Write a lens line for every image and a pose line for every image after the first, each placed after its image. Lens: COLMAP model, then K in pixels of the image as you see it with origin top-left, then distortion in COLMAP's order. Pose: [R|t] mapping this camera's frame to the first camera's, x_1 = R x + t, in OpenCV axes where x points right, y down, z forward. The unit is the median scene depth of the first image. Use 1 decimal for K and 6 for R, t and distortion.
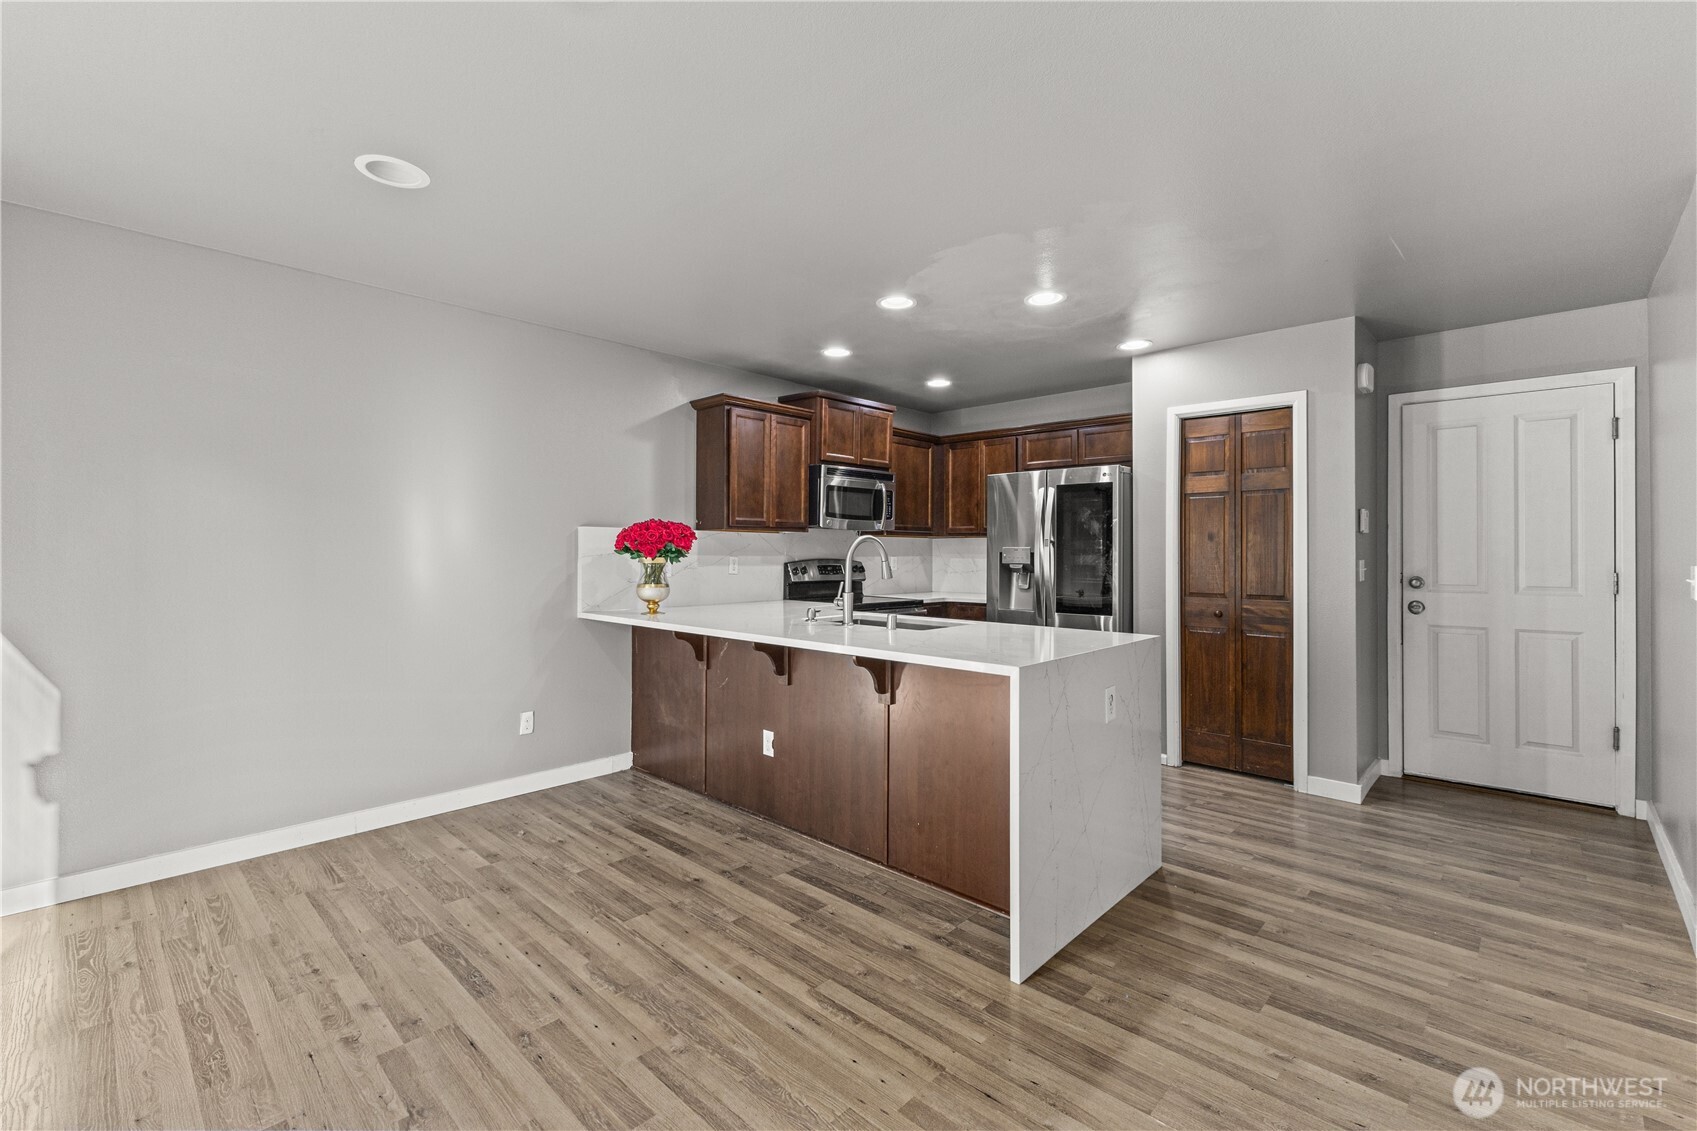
lens RADIAL K [[734.4, 0, 845.6], [0, 734.4, 543.7], [0, 0, 1]] dist [0.005414, -0.001687]
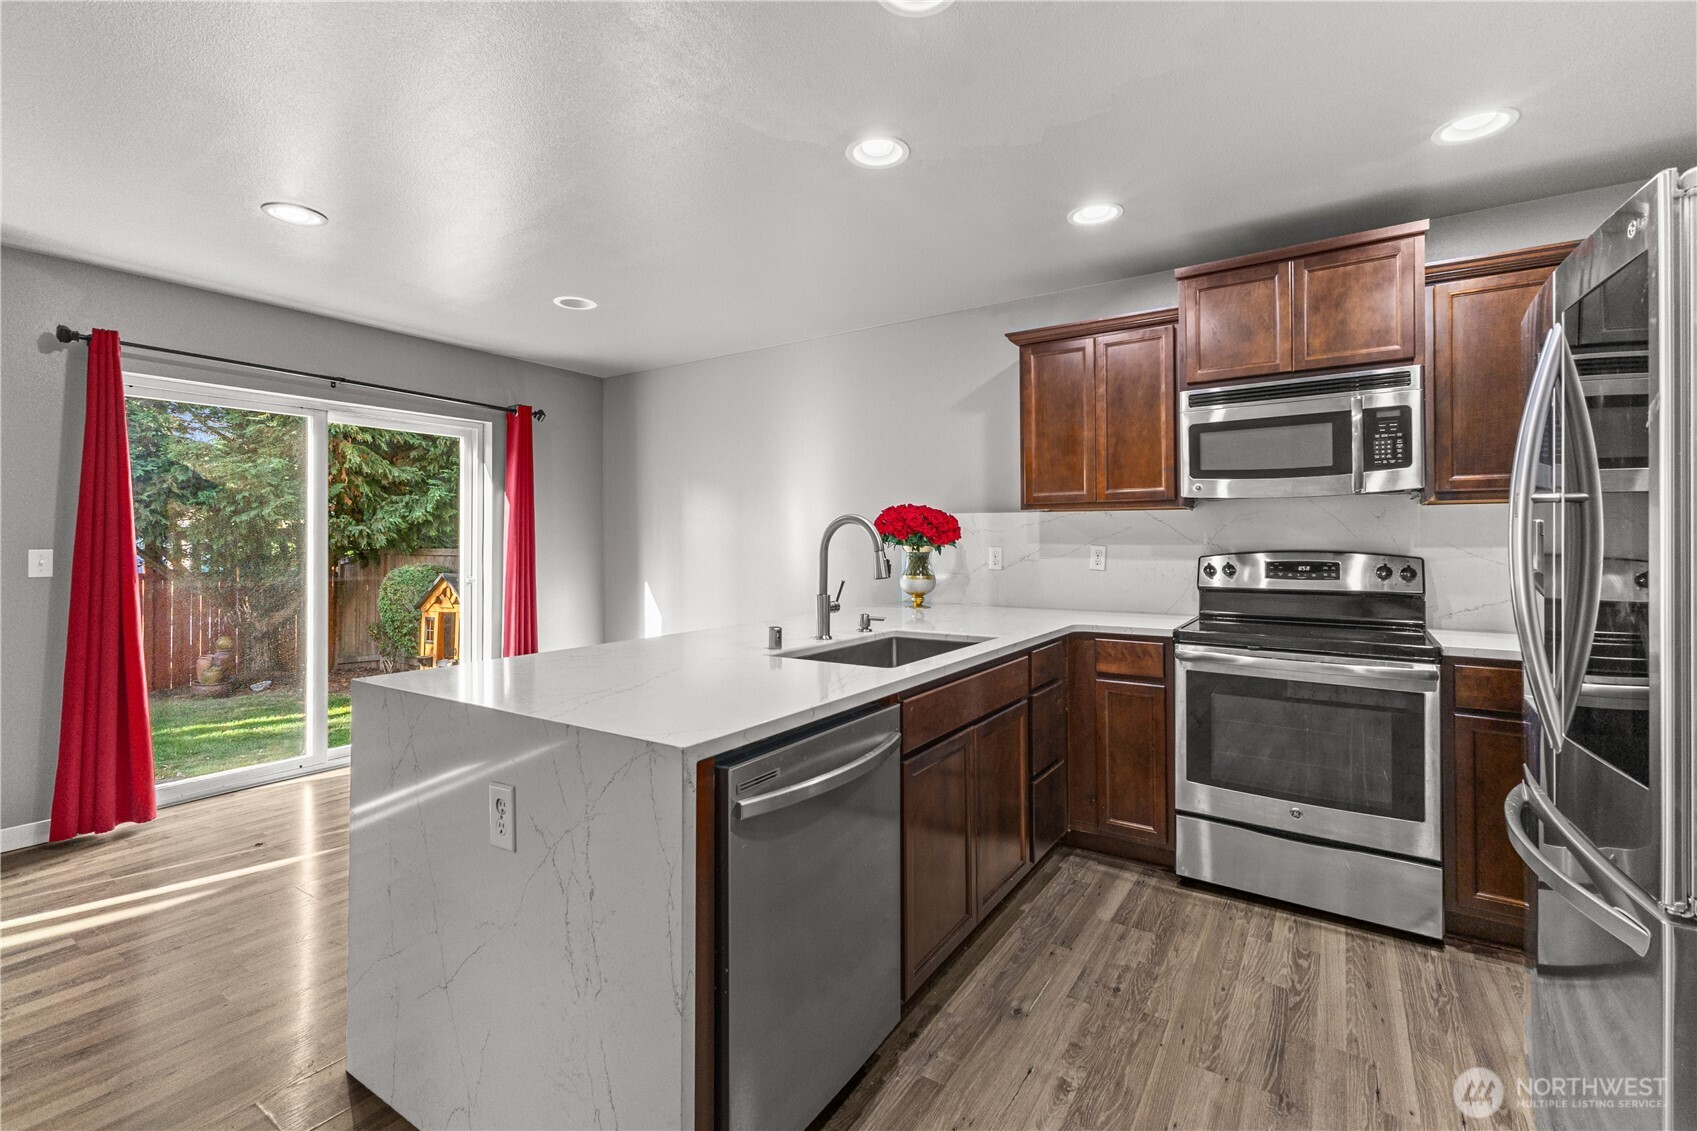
lens RADIAL K [[734.4, 0, 843.6], [0, 734.4, 537.1], [0, 0, 1]] dist [0.005414, -0.001687]
pose [[0.181803, -0.006554, -0.983313, 0.692407], [0.012913, 0.999907, -0.004277, 0.012650], [0.983250, -0.011920, 0.181870, 0.848847]]
